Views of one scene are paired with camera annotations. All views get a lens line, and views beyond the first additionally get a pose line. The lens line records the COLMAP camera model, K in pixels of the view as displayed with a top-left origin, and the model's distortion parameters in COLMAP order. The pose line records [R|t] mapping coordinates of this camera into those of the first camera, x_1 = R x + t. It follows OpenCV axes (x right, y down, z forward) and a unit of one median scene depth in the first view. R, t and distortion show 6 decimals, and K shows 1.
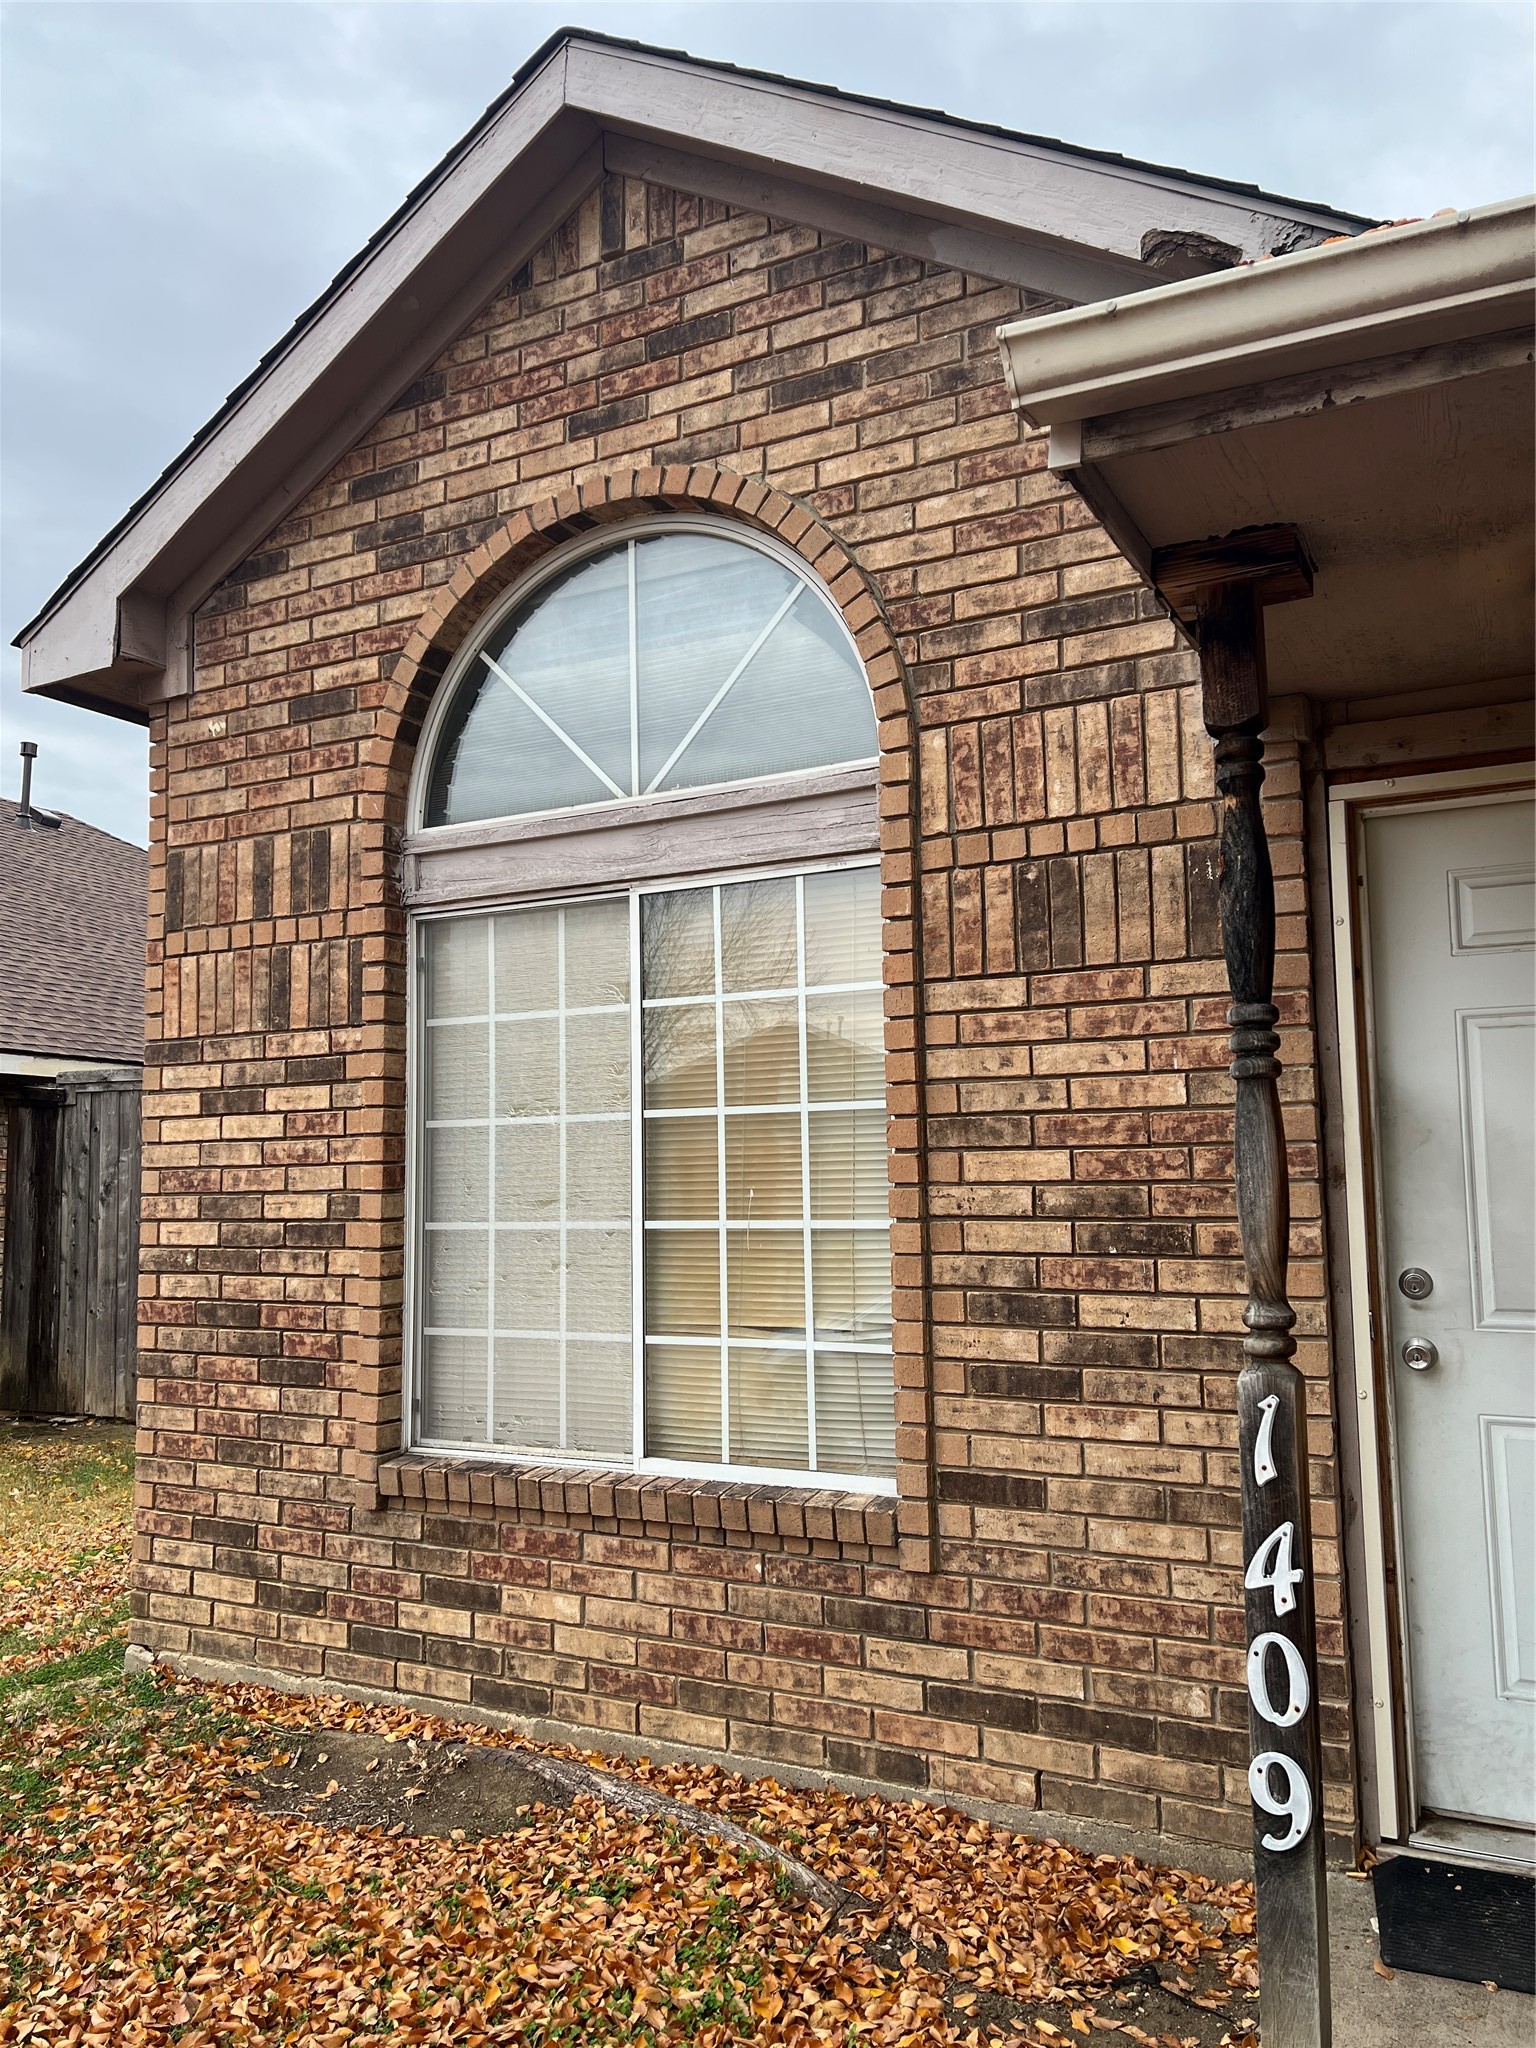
lens RADIAL K [[1554.7, 0, 765.6], [0, 1554.7, 1014.8], [0, 0, 1]] dist [0.021877, -0.003942]
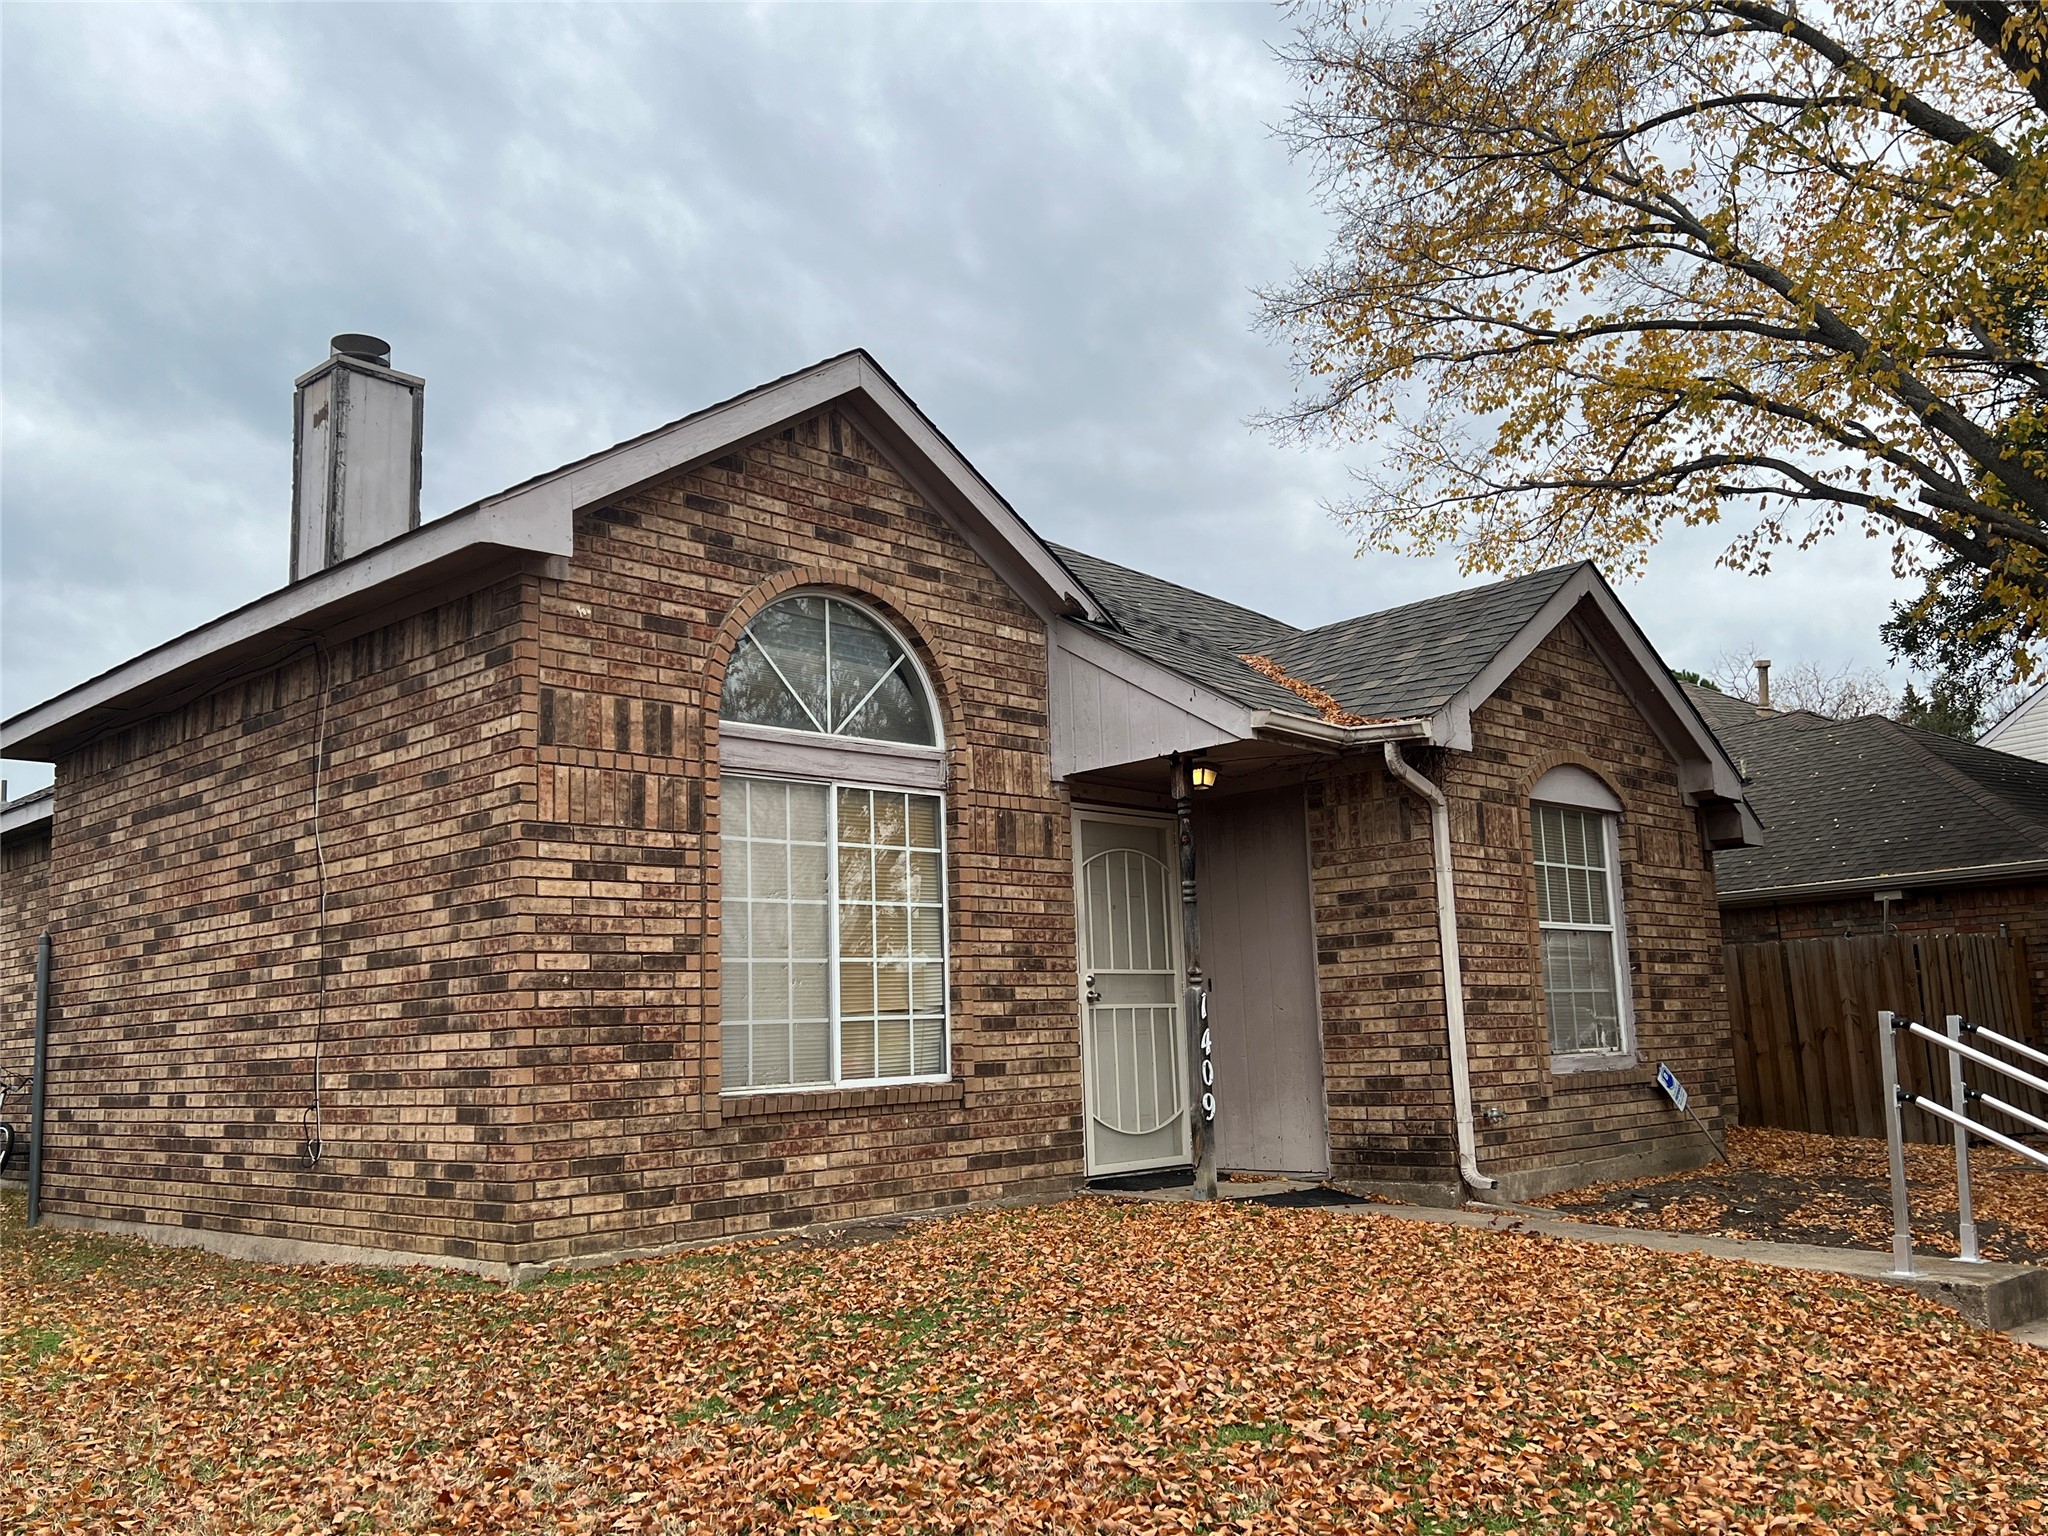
lens RADIAL K [[1715.1, 0, 1020.5], [0, 1715.1, 784.3], [0, 0, 1]] dist [0.069063, -0.051425]
pose [[0.264752, 0.154648, 0.951835, -1.881103], [-0.055023, 0.987871, -0.145198, 0.197366], [-0.962746, -0.013932, 0.270050, 0.196977]]
